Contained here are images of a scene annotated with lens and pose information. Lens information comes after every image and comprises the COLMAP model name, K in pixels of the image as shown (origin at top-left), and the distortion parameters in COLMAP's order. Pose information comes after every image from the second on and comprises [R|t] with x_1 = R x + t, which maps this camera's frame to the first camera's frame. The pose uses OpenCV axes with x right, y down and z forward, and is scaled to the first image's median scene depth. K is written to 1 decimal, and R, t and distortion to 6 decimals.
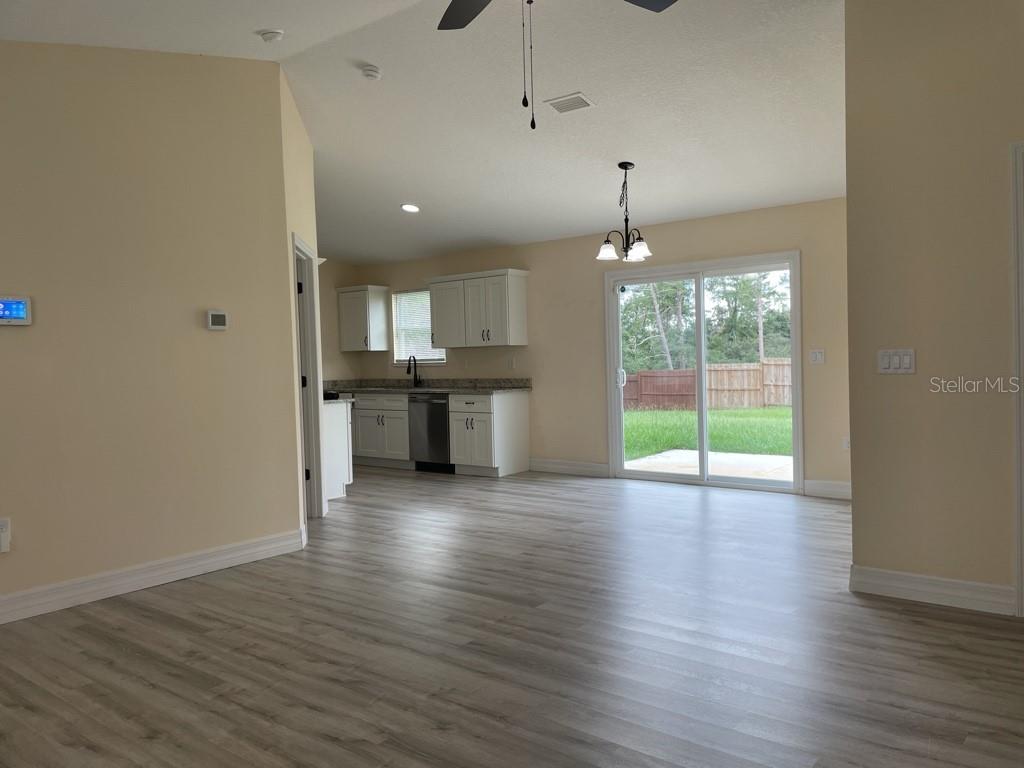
lens RADIAL K [[773.8, 0, 512.0], [0, 773.8, 384.0], [0, 0, 1]] dist [0.108156, -0.154613]
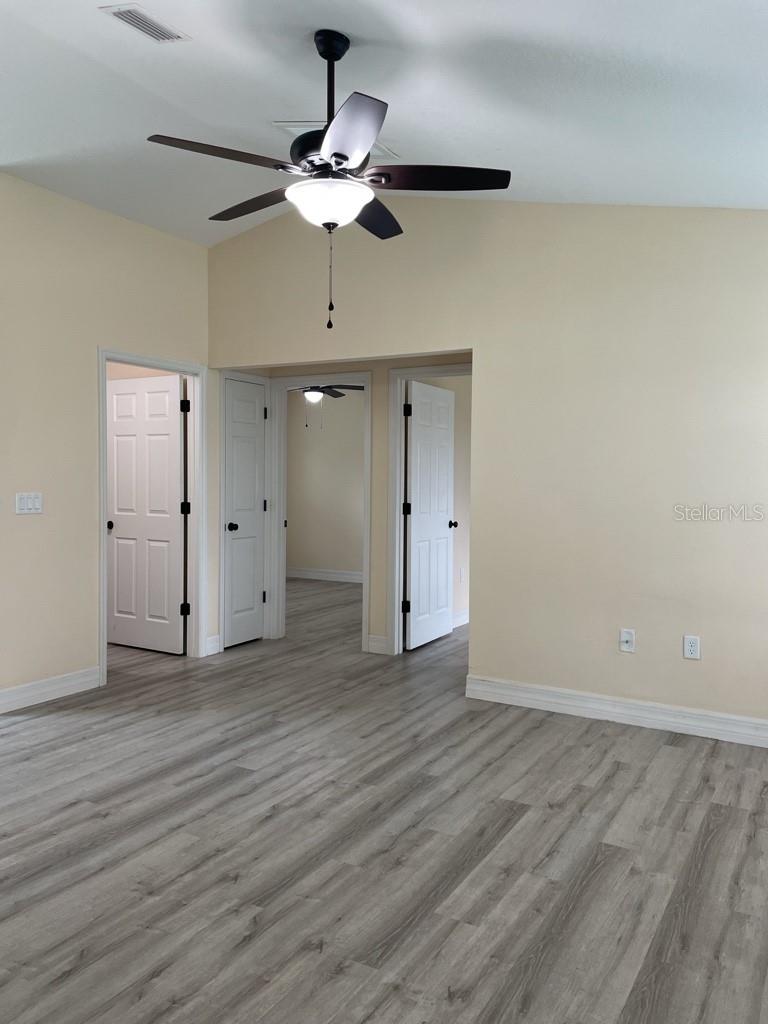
lens RADIAL K [[773.8, 0, 384.5], [0, 773.8, 507.8], [0, 0, 1]] dist [0.108156, -0.154613]
pose [[-0.148373, -0.010589, 0.988875, -0.619375], [0.029427, 0.999453, 0.015118, -0.020837], [-0.988494, 0.031343, -0.147980, 0.536932]]
